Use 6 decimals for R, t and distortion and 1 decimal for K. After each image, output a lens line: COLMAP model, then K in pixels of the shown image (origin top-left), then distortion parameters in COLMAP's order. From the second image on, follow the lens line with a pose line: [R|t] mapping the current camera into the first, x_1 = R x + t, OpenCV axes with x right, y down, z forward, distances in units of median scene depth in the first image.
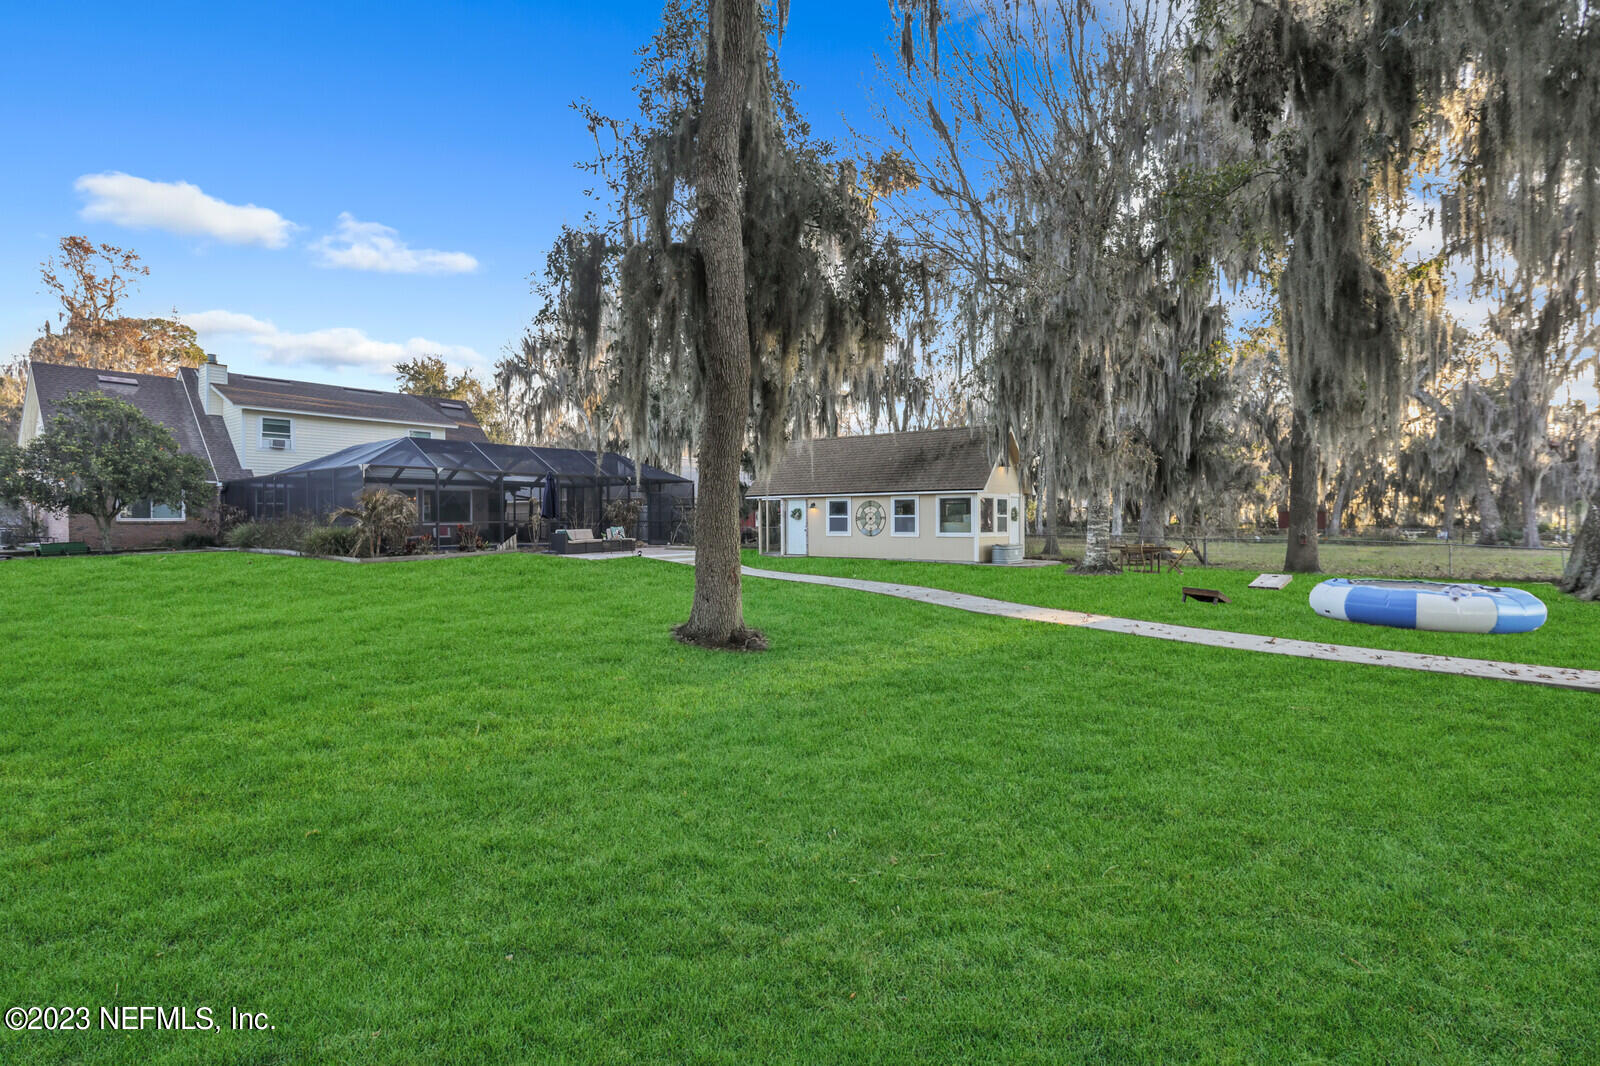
lens RADIAL K [[855.4, 0, 800.0], [0, 855.4, 533.0], [0, 0, 1]] dist [0.000688, 0.000110]
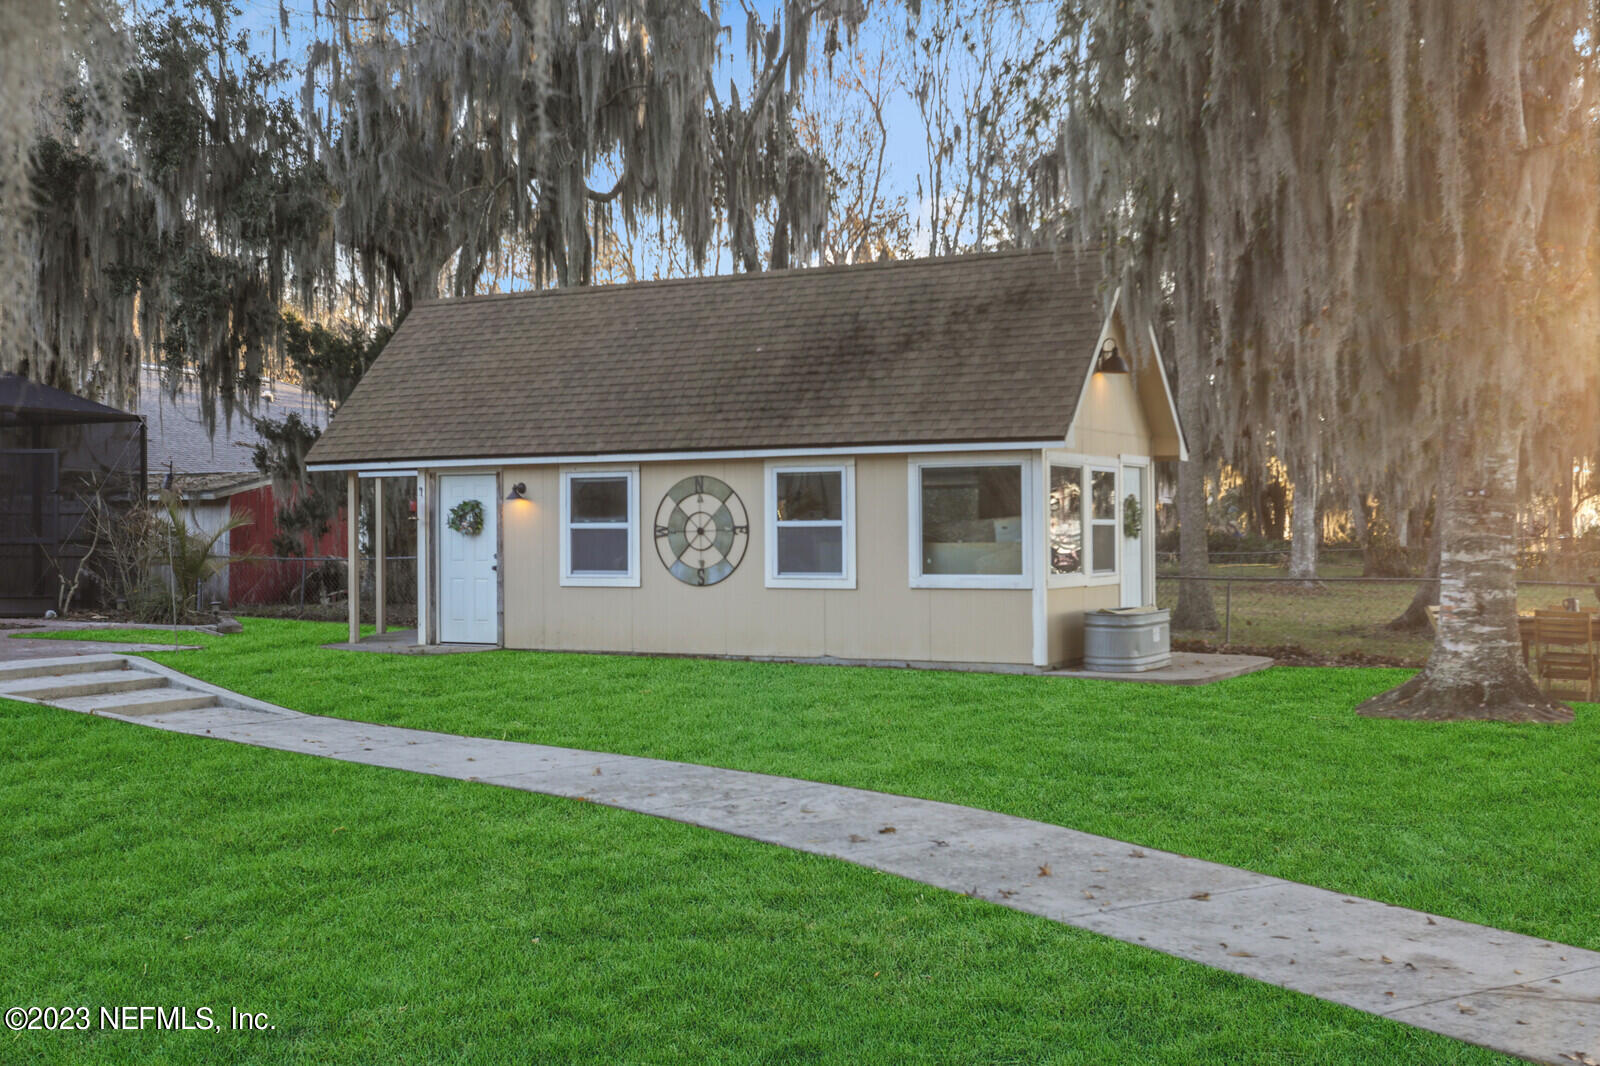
lens RADIAL K [[1674.9, 0, 800.0], [0, 1674.9, 533.0], [0, 0, 1]] dist [-0.000571, 0.001913]
pose [[0.983299, -0.002989, 0.181972, 0.004426], [0.005840, 0.999868, -0.015135, -0.006586], [-0.181903, 0.015945, 0.983187, 0.374450]]
